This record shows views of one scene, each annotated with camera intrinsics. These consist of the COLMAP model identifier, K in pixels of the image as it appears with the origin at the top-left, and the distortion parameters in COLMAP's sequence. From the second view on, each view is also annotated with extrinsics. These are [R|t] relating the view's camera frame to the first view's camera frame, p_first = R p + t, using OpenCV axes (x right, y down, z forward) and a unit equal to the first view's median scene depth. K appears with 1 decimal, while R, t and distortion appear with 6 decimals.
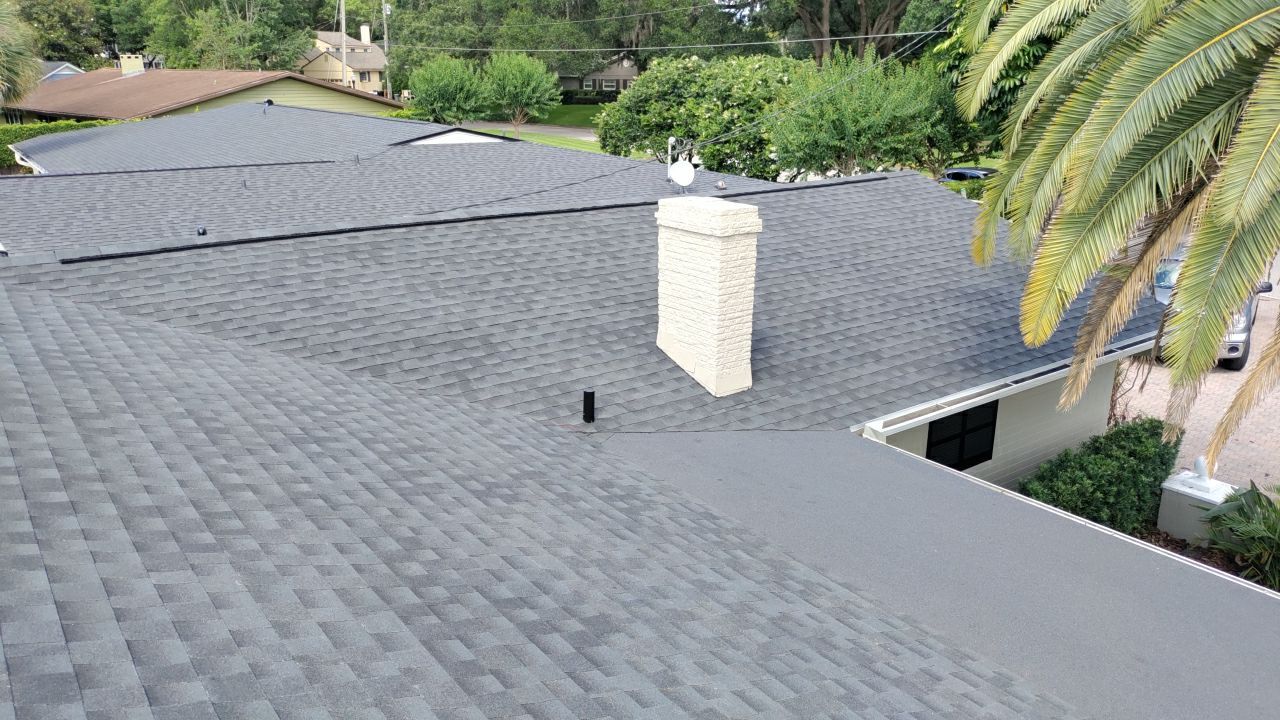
lens RADIAL K [[941.5, 0, 640.0], [0, 941.5, 360.0], [0, 0, 1]] dist [0.056208, -0.063733]
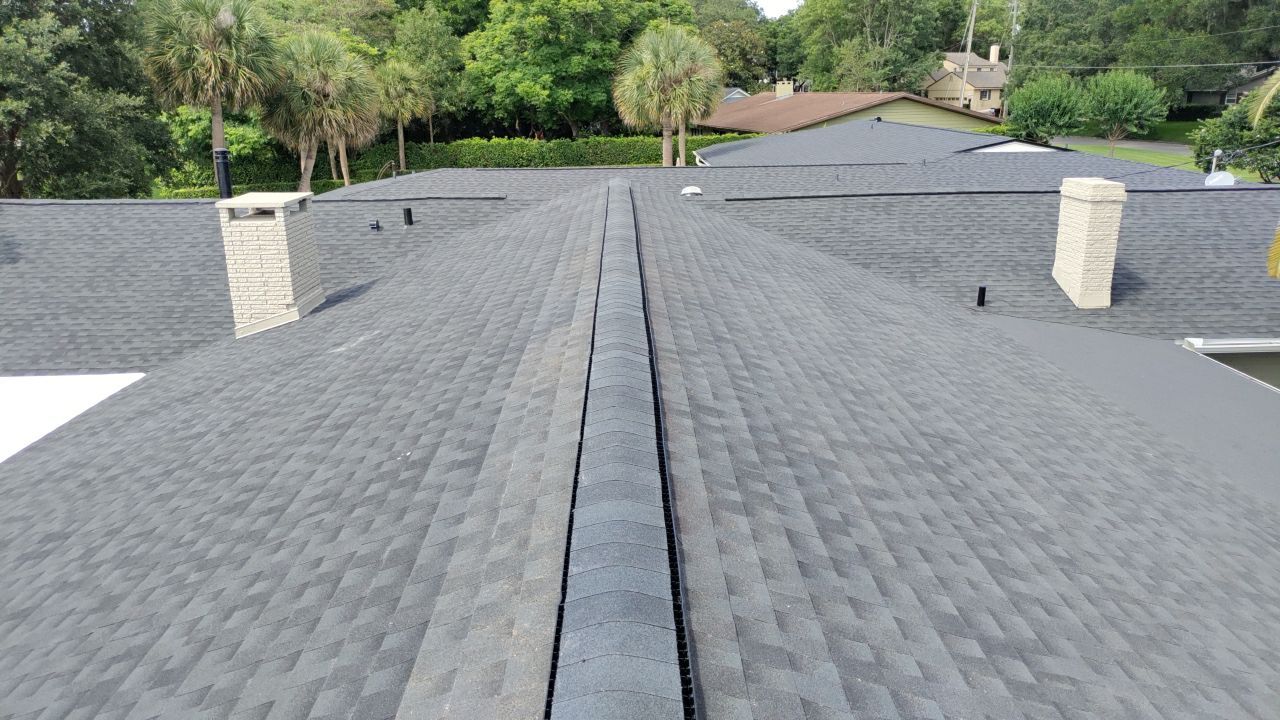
lens RADIAL K [[941.5, 0, 640.0], [0, 941.5, 360.0], [0, 0, 1]] dist [0.056208, -0.063733]
pose [[0.814054, 0.148144, -0.561578, 0.066819], [-0.157759, 0.986969, 0.031677, 0.032716], [0.558954, 0.062807, 0.826817, -0.117446]]
